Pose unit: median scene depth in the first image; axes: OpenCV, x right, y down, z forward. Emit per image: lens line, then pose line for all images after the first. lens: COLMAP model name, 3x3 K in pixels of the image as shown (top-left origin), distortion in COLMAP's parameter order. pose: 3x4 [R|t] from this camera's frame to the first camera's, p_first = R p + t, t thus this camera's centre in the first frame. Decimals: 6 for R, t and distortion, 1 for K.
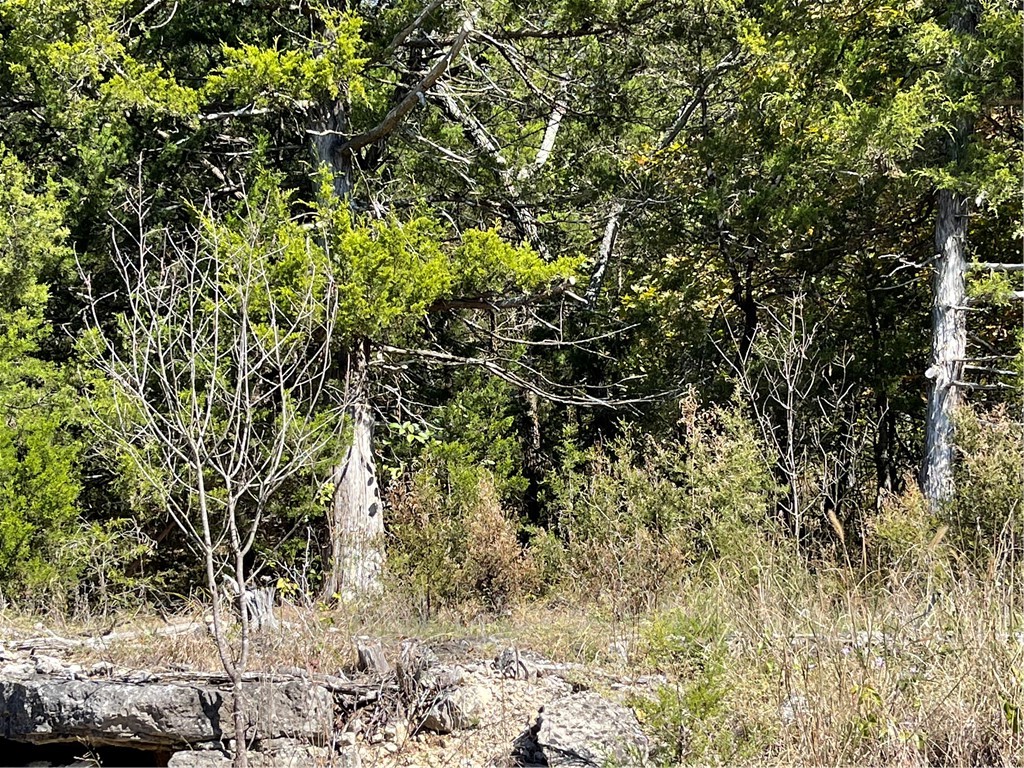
lens RADIAL K [[1793.7, 0, 516.3], [0, 1793.7, 386.5], [0, 0, 1]] dist [0.103479, 0.000000]
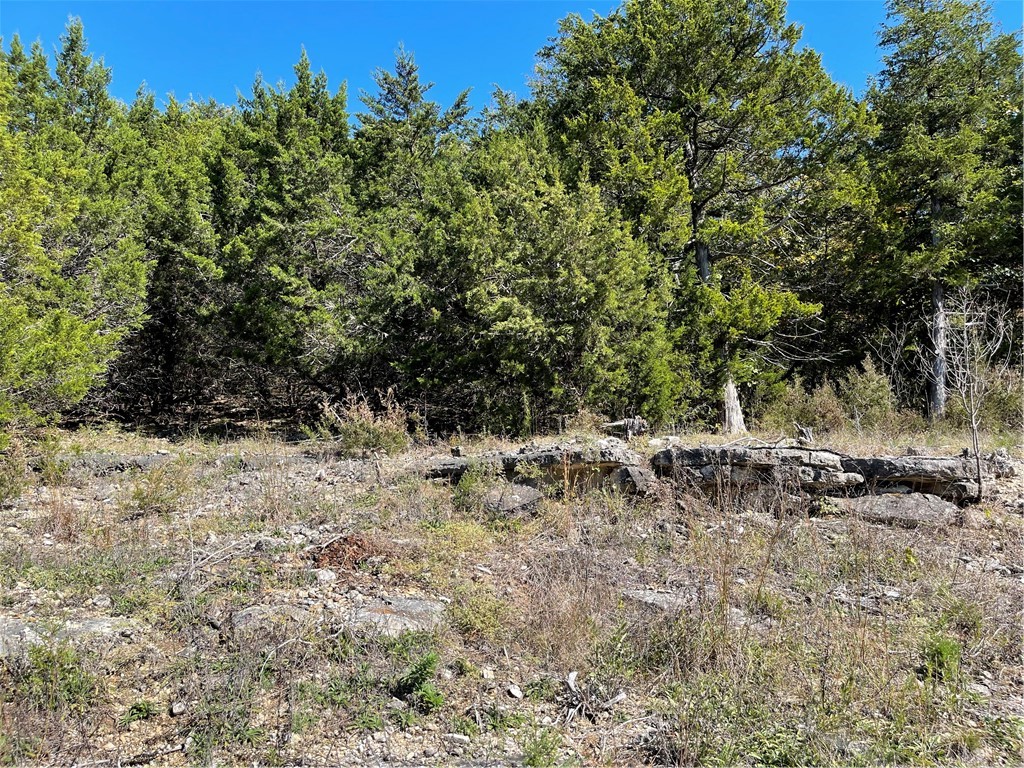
lens RADIAL K [[753.5, 0, 511.8], [0, 753.5, 378.6], [0, 0, 1]] dist [-0.001776, 0.002551]
pose [[0.990064, 0.023777, 0.138595, -0.559702], [-0.029508, 0.998786, 0.039450, 0.006368], [-0.137489, -0.043148, 0.989563, -0.037057]]
